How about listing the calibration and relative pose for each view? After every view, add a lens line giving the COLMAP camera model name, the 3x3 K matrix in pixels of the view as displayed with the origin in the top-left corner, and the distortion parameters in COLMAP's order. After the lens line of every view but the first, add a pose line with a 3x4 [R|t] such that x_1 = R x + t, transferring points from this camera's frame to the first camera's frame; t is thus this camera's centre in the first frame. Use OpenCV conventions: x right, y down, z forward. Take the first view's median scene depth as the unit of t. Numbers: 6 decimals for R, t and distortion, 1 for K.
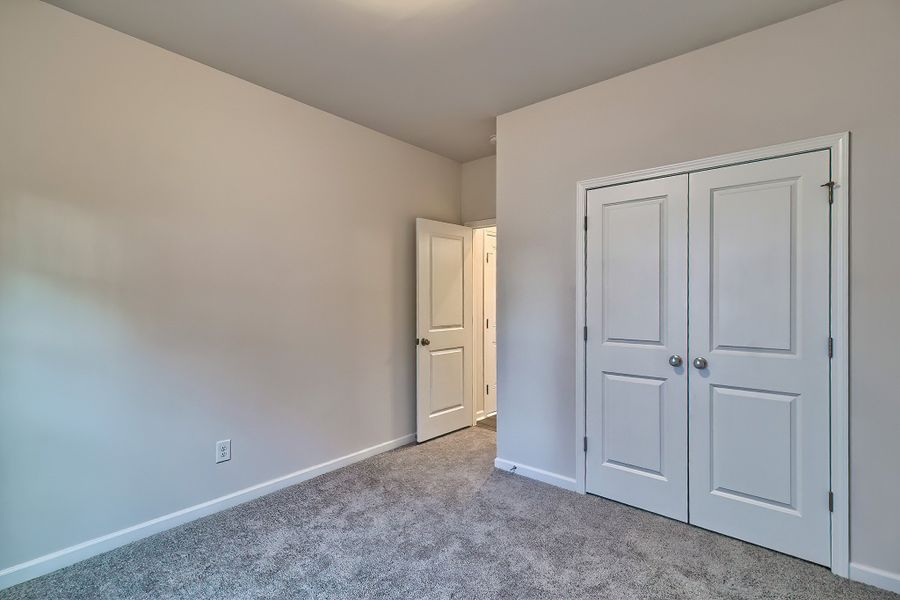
lens RADIAL K [[367.6, 0, 450.0], [0, 367.6, 300.0], [0, 0, 1]] dist [0.001781, 0.000197]
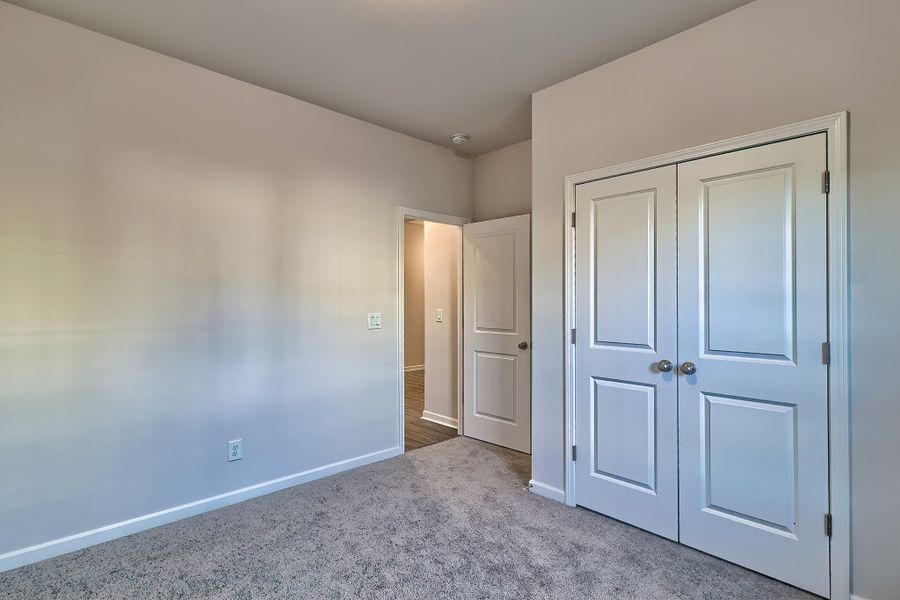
lens RADIAL K [[435.2, 0, 448.4], [0, 435.2, 302.7], [0, 0, 1]] dist [0.028619, -0.000503]
pose [[0.988513, -0.002978, -0.151105, 0.242397], [0.003183, 0.999994, 0.001113, 0.002191], [0.151101, -0.001582, 0.988517, -0.180746]]
